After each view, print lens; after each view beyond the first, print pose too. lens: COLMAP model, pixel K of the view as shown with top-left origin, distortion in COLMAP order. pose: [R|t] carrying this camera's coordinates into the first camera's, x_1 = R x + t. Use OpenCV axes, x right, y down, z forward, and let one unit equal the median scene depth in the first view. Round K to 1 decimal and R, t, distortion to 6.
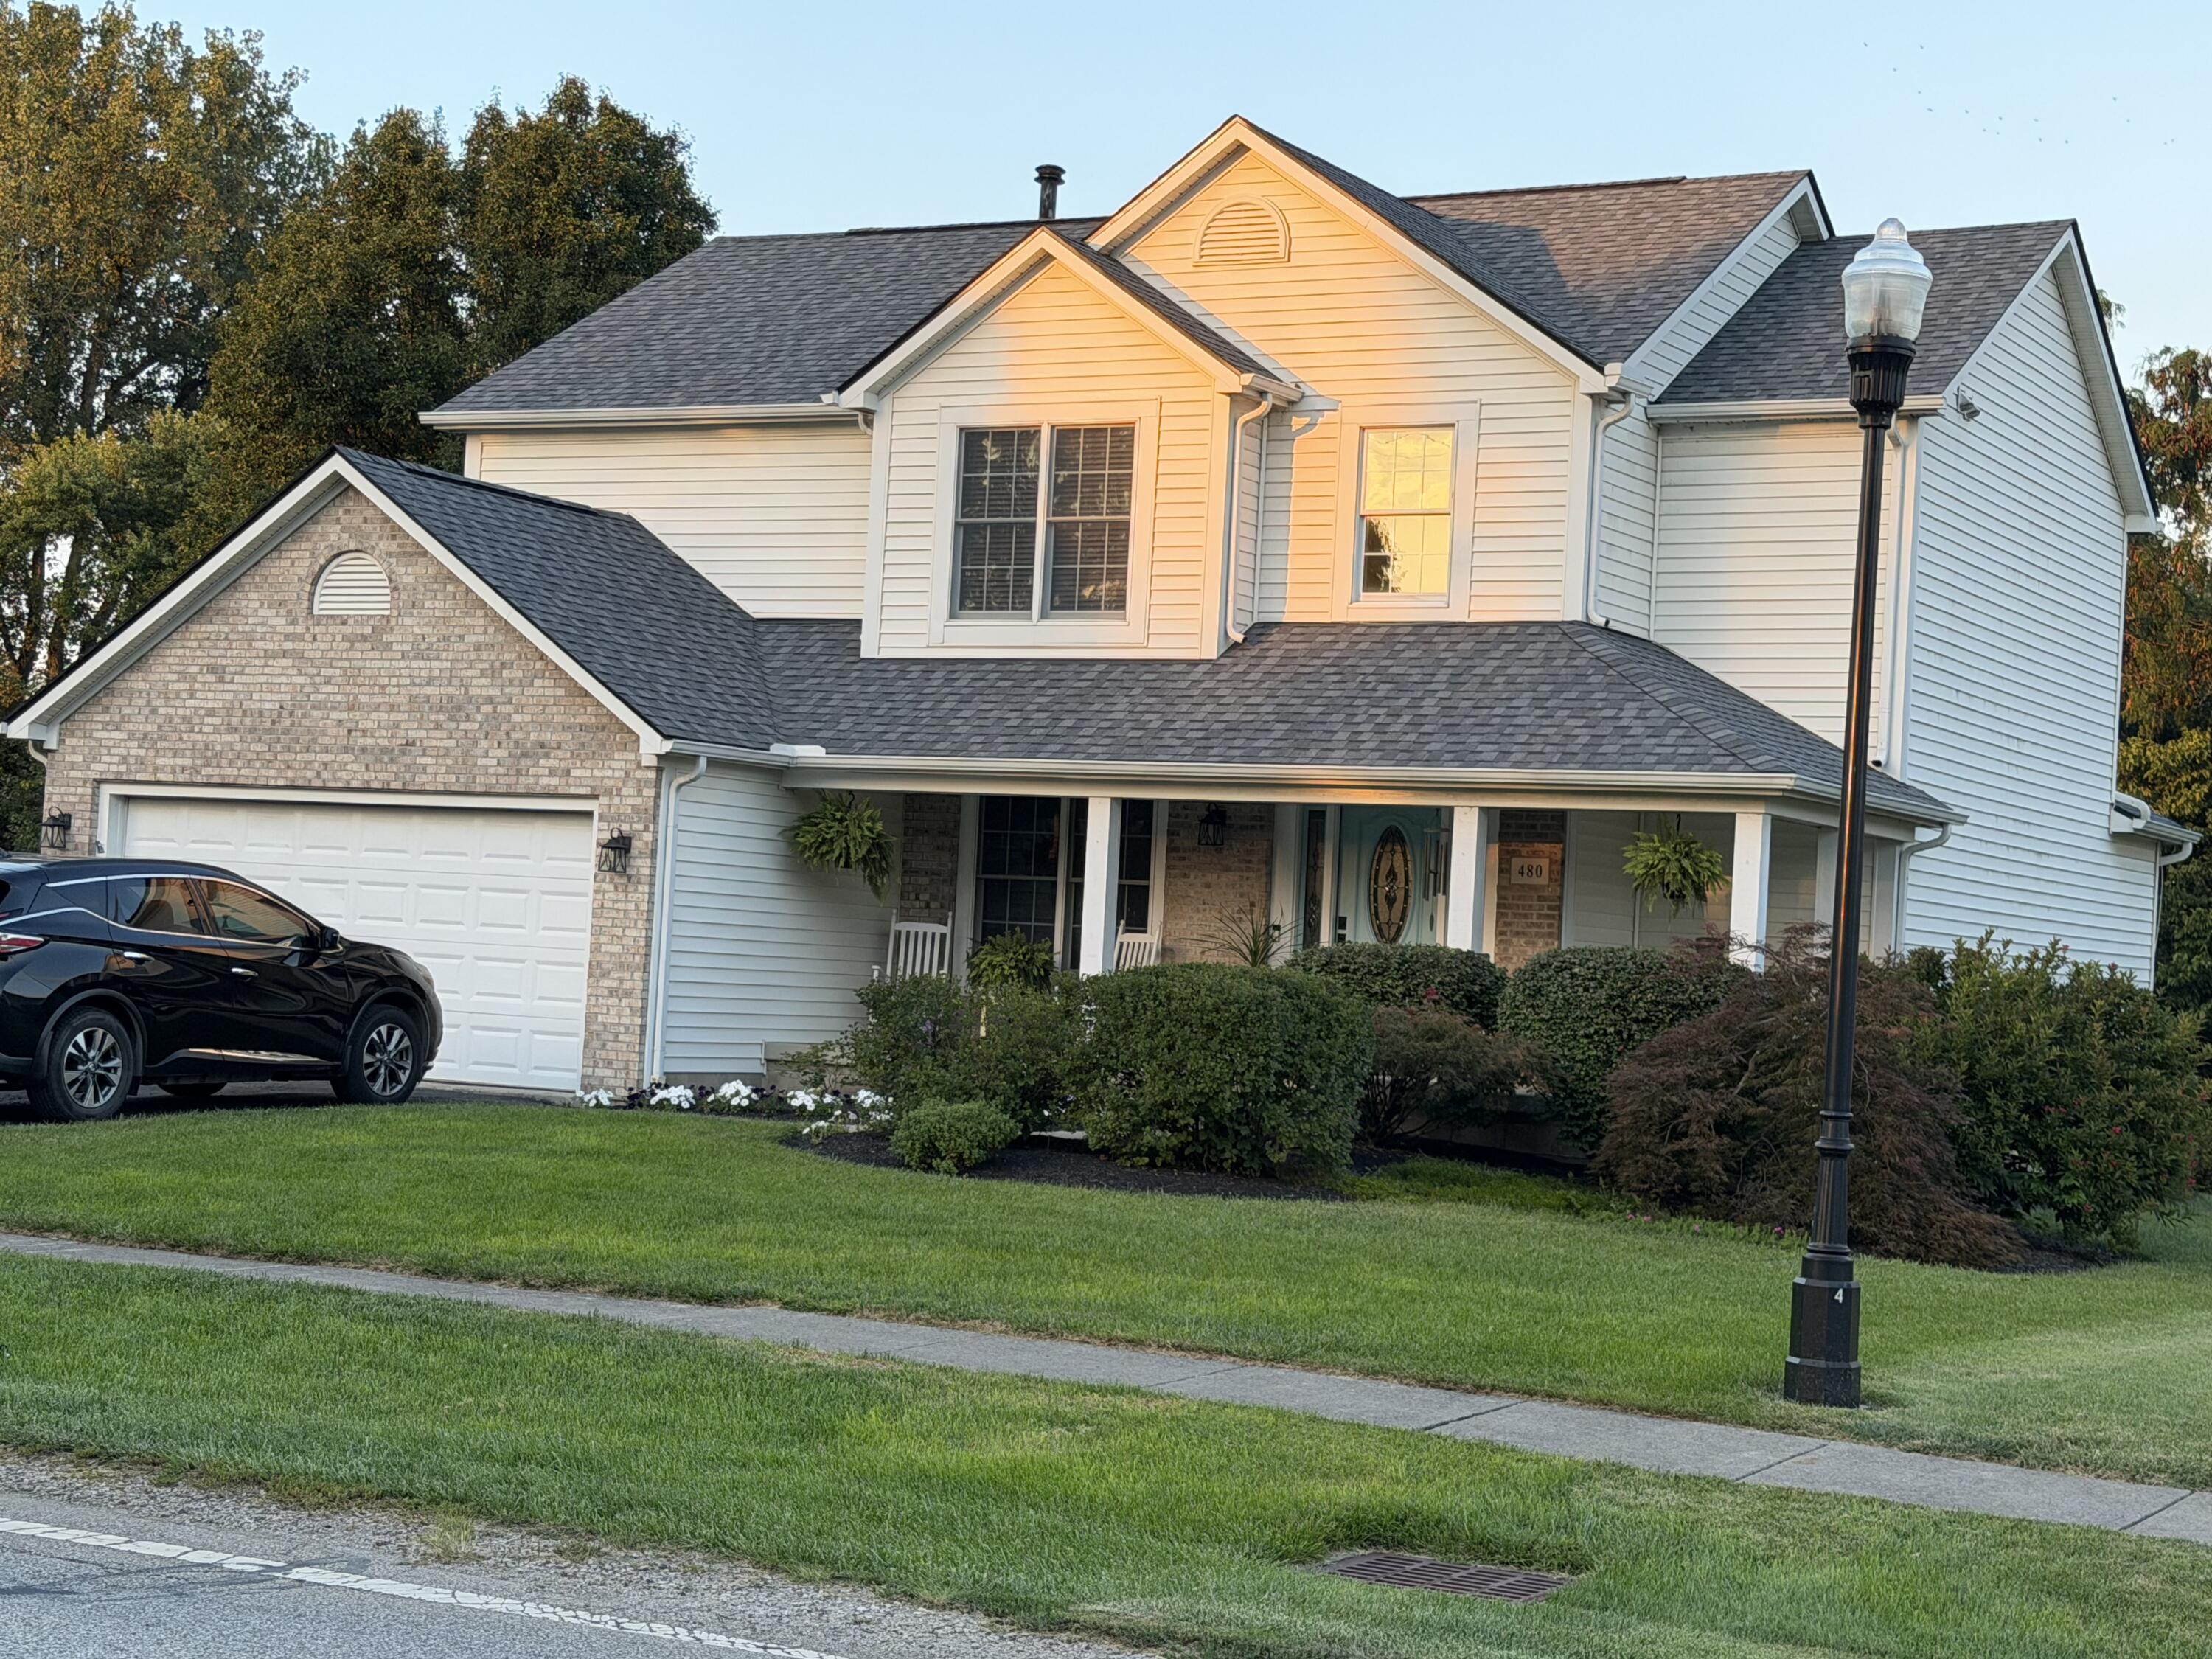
lens RADIAL K [[3620.2, 0, 1116.1], [0, 3620.2, 829.4], [0, 0, 1]] dist [0.132877, -0.075273]
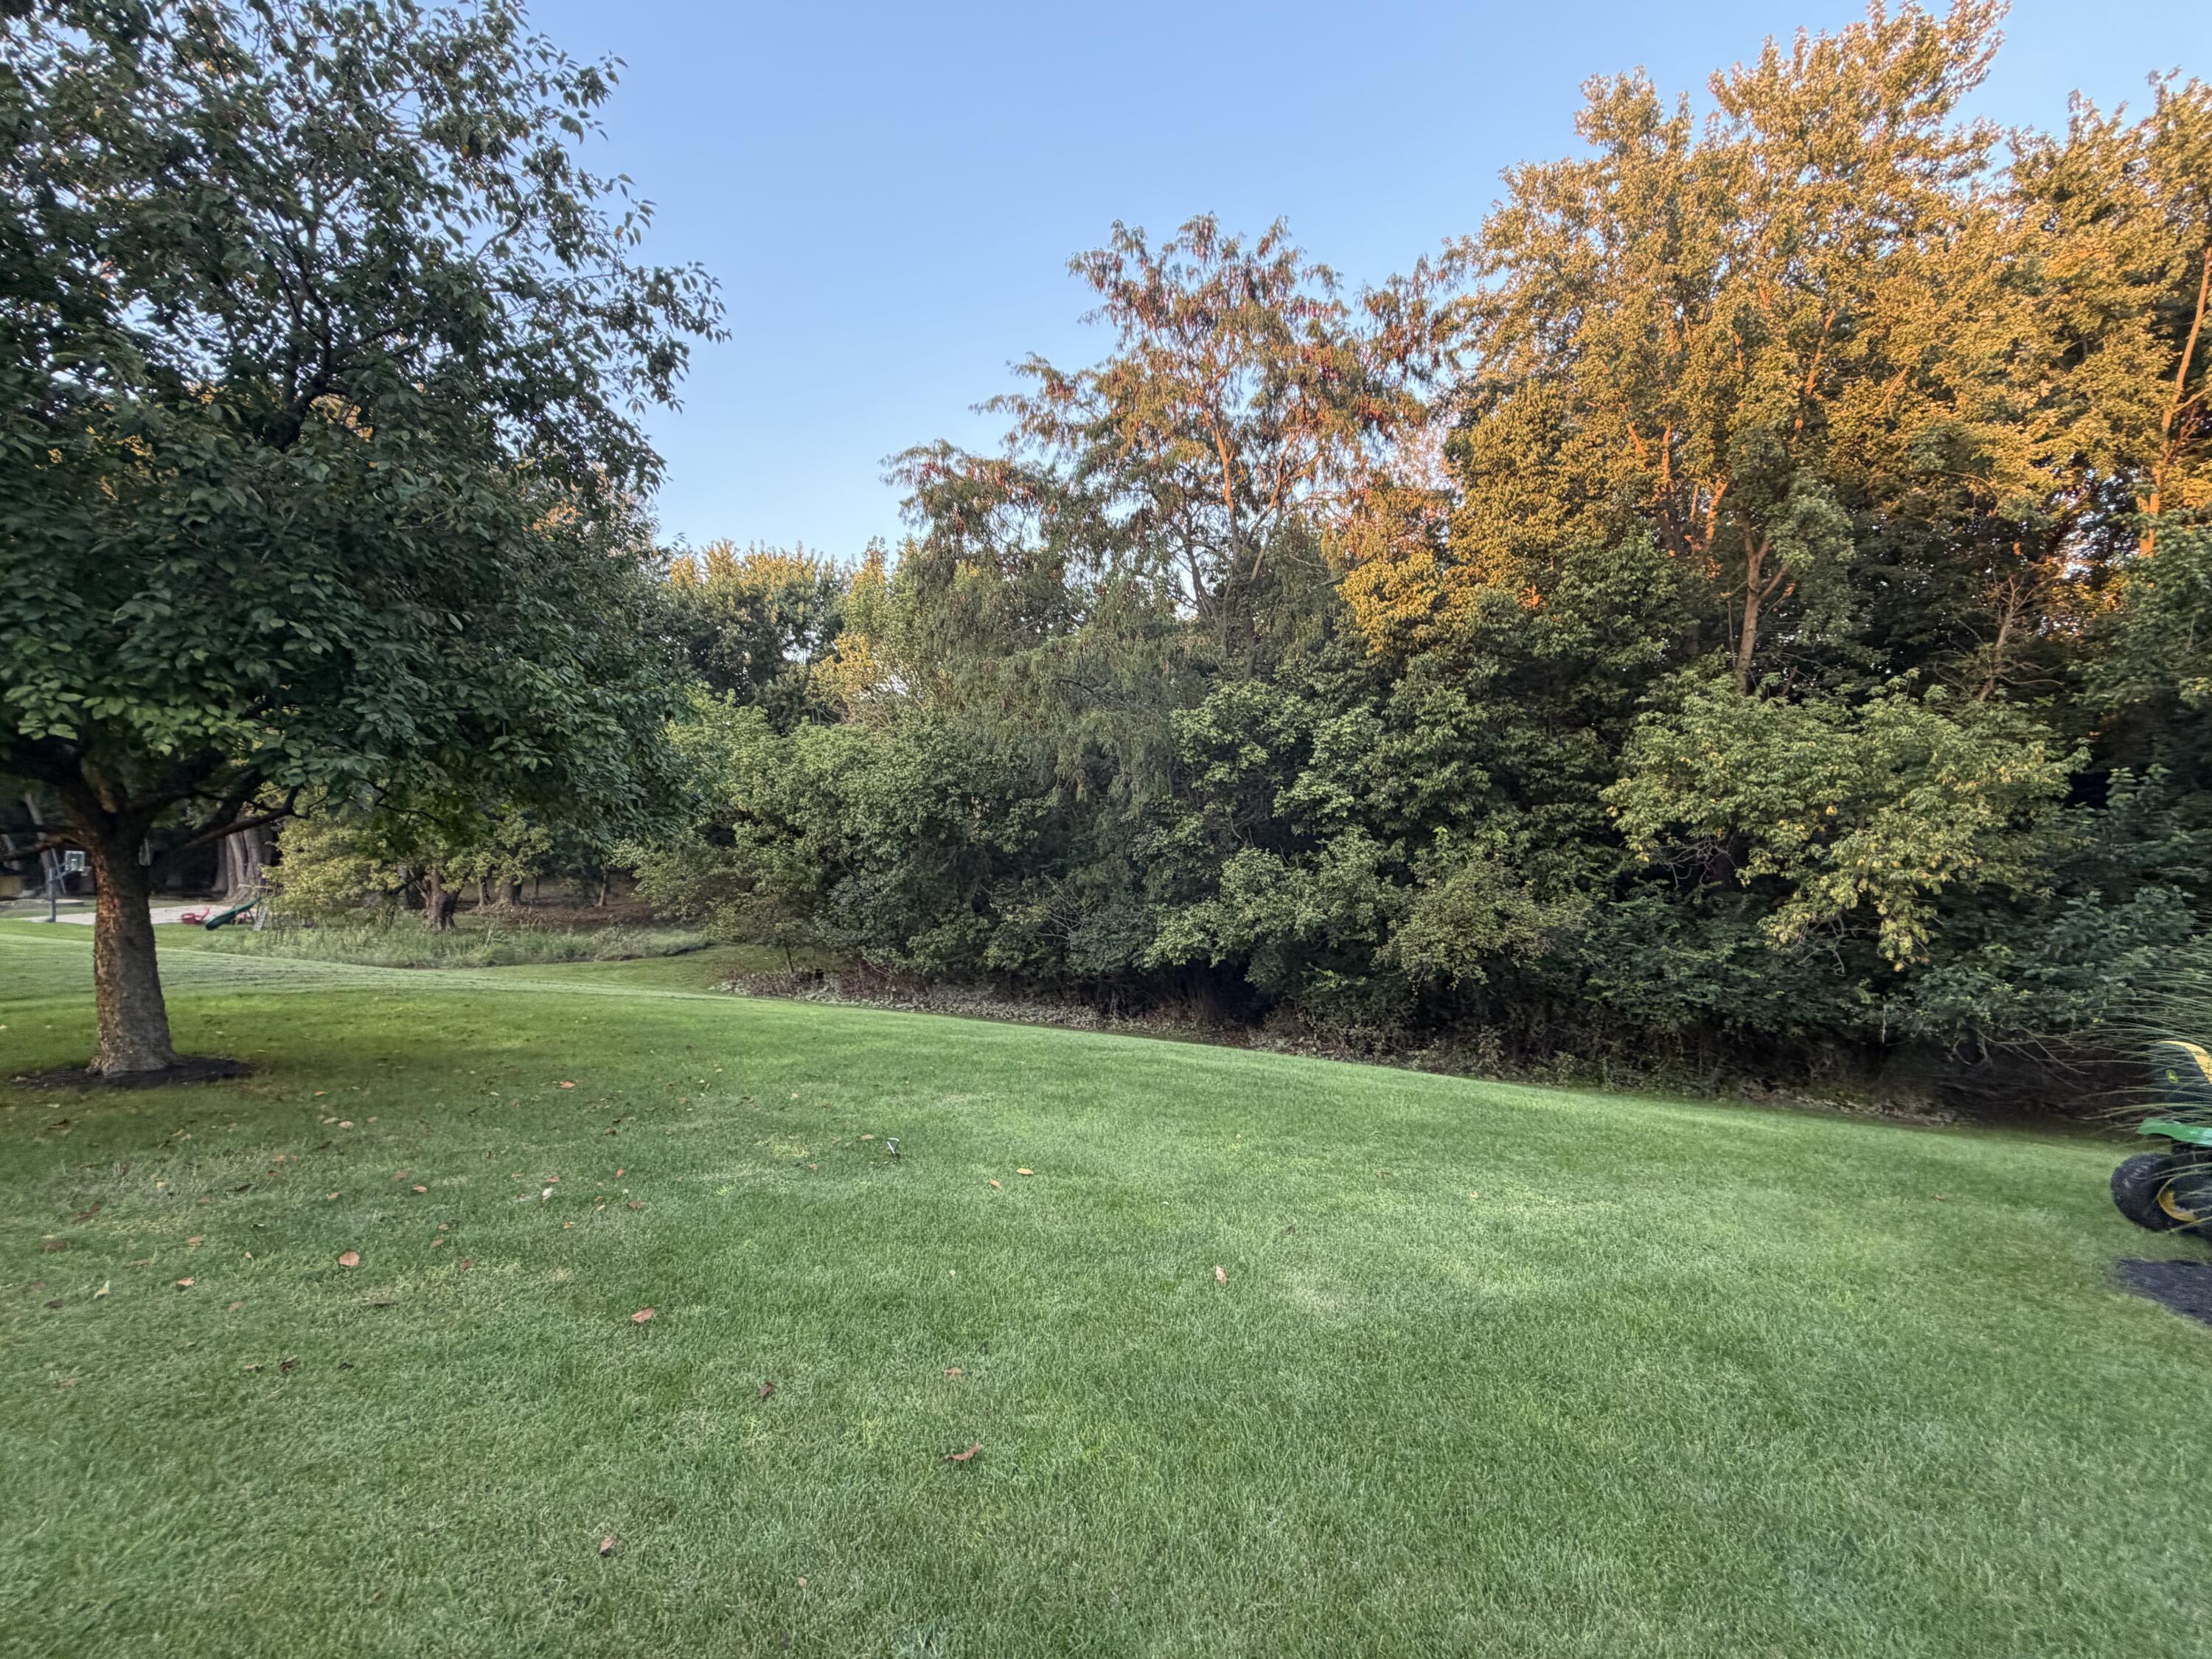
lens RADIAL K [[981.7, 0, 1106.0], [0, 981.7, 829.5], [0, 0, 1]] dist [0.000478, 0.000384]
pose [[0.995595, -0.055165, 0.075815, 0.335206], [0.049891, 0.996313, 0.069789, 0.082466], [-0.079386, -0.065699, 0.994677, 1.426809]]
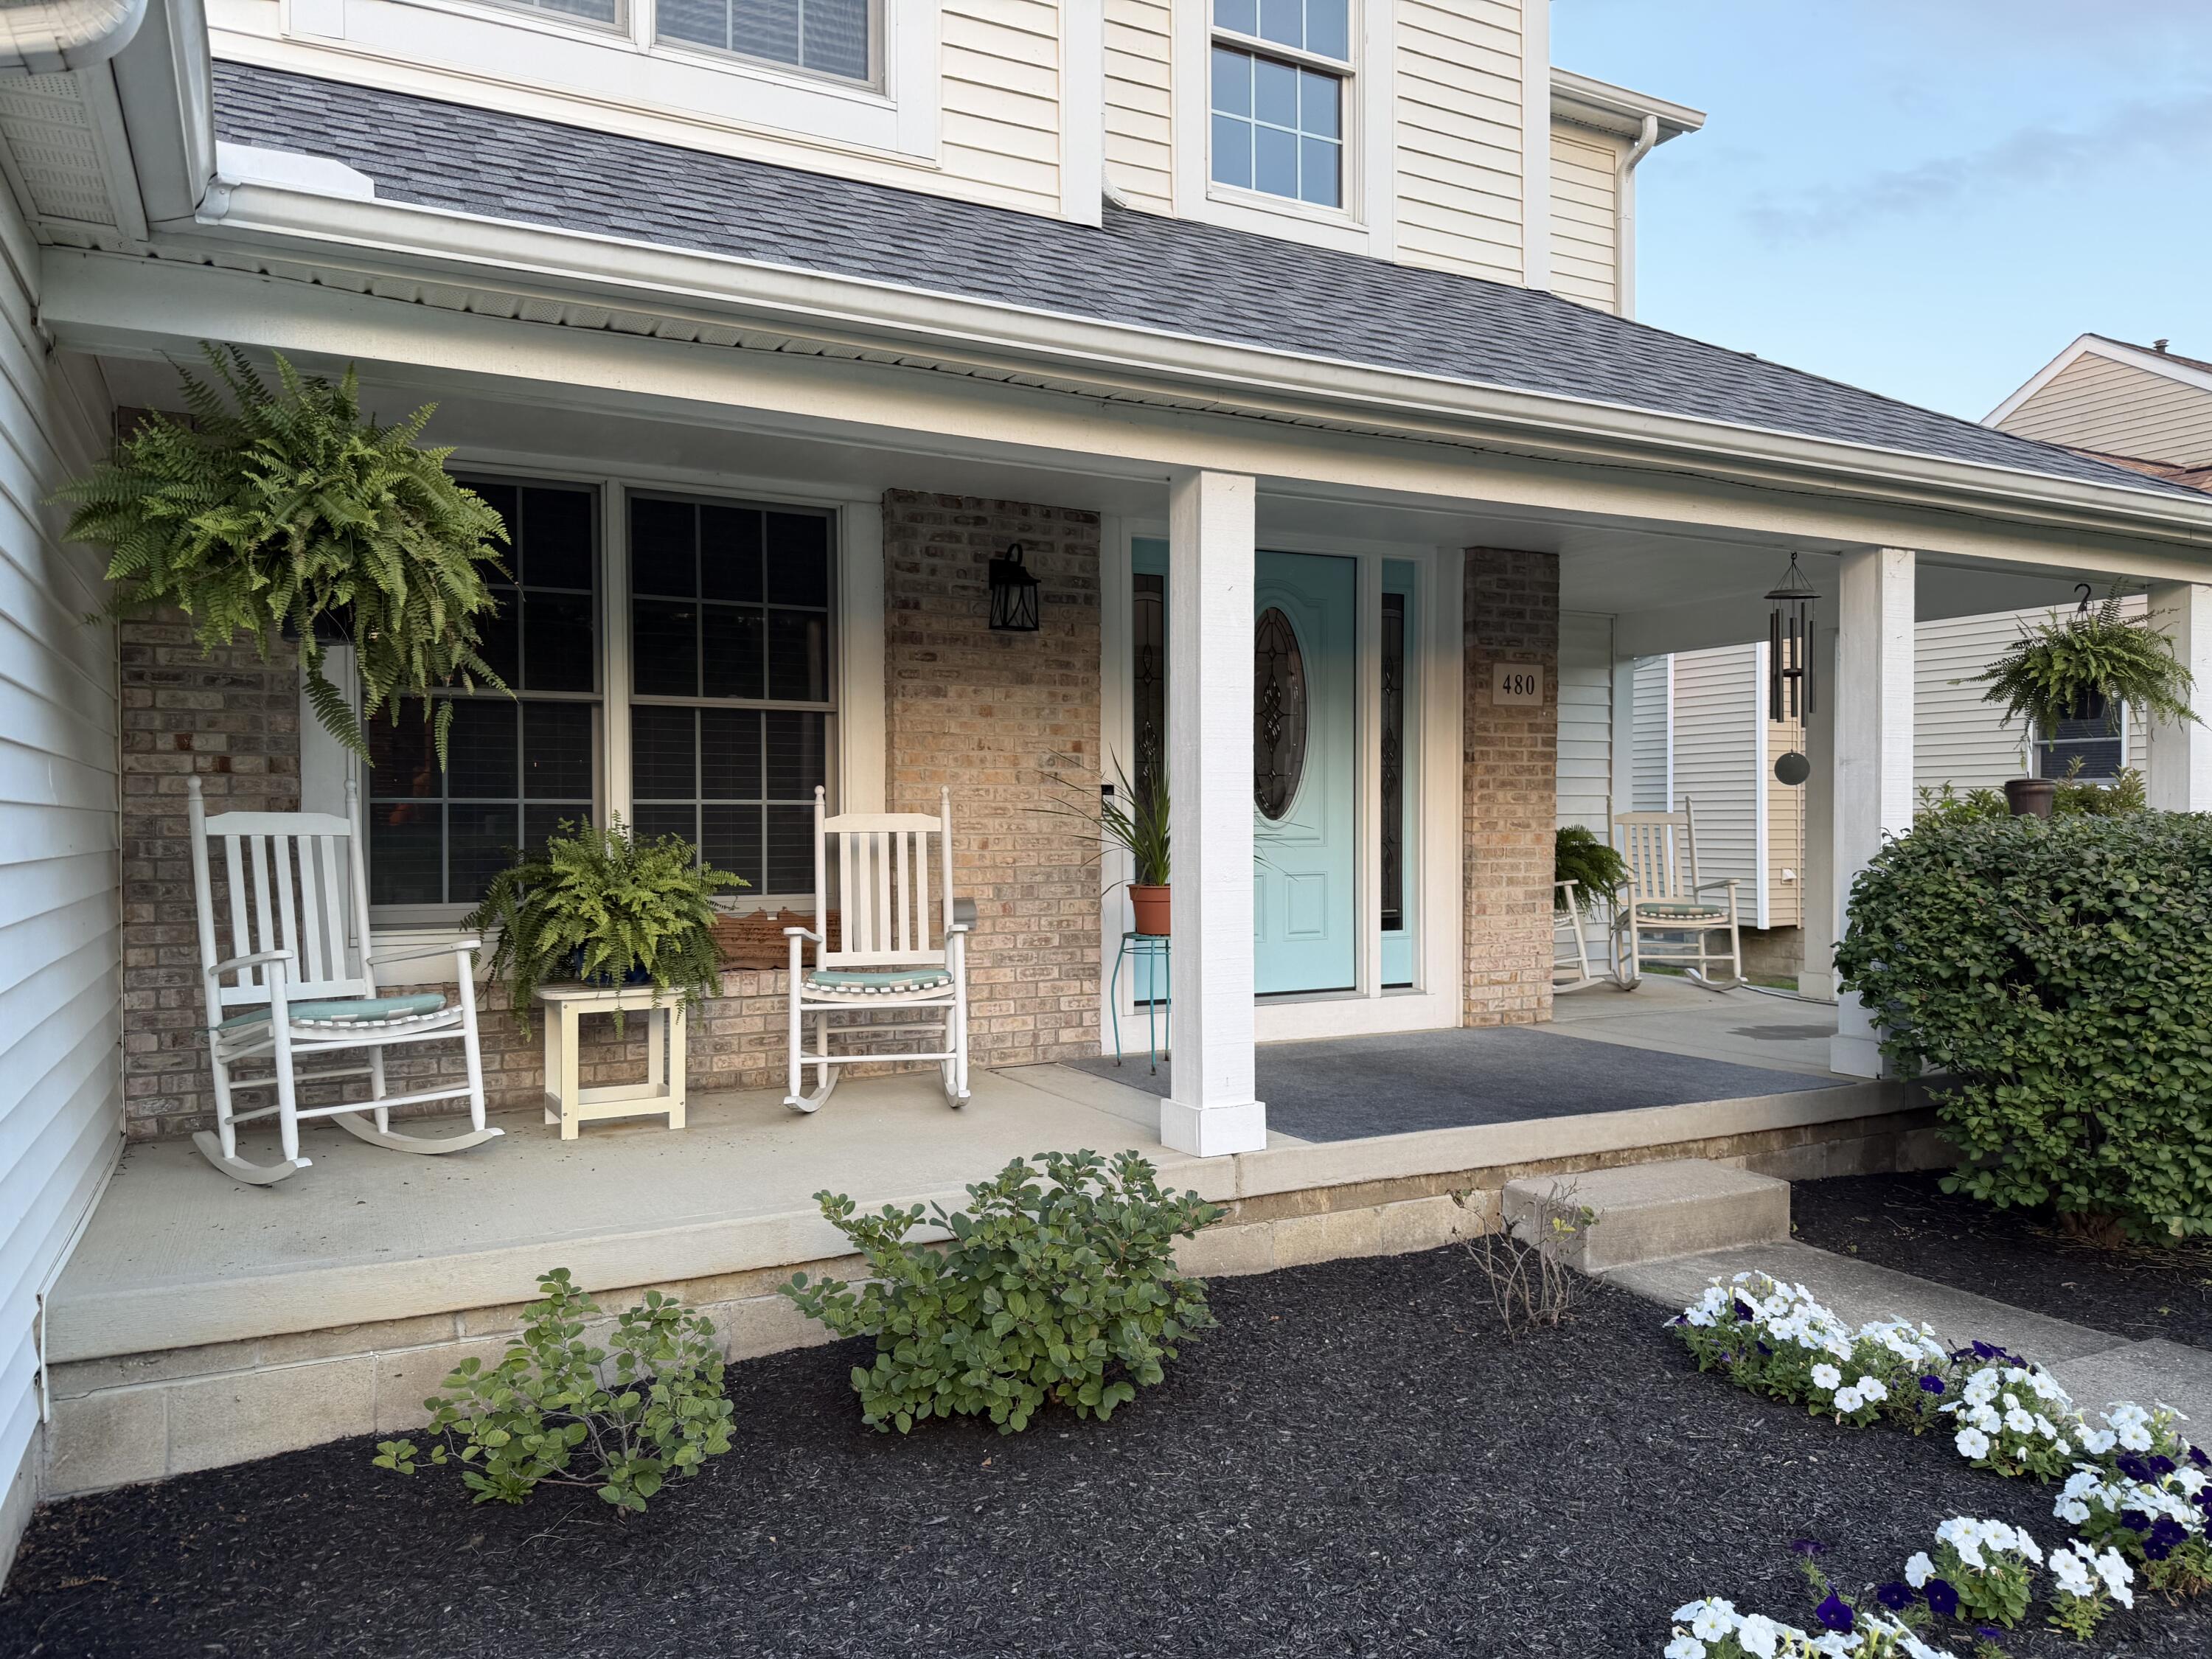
lens RADIAL K [[1532.7, 0, 1105.8], [0, 1532.7, 835.9], [0, 0, 1]] dist [0.164429, -0.320883]
pose [[0.550824, -0.062354, 0.832289, -0.152527], [-0.000418, 0.997185, 0.074985, 0.017649], [-0.834622, -0.041652, 0.549247, 0.914804]]
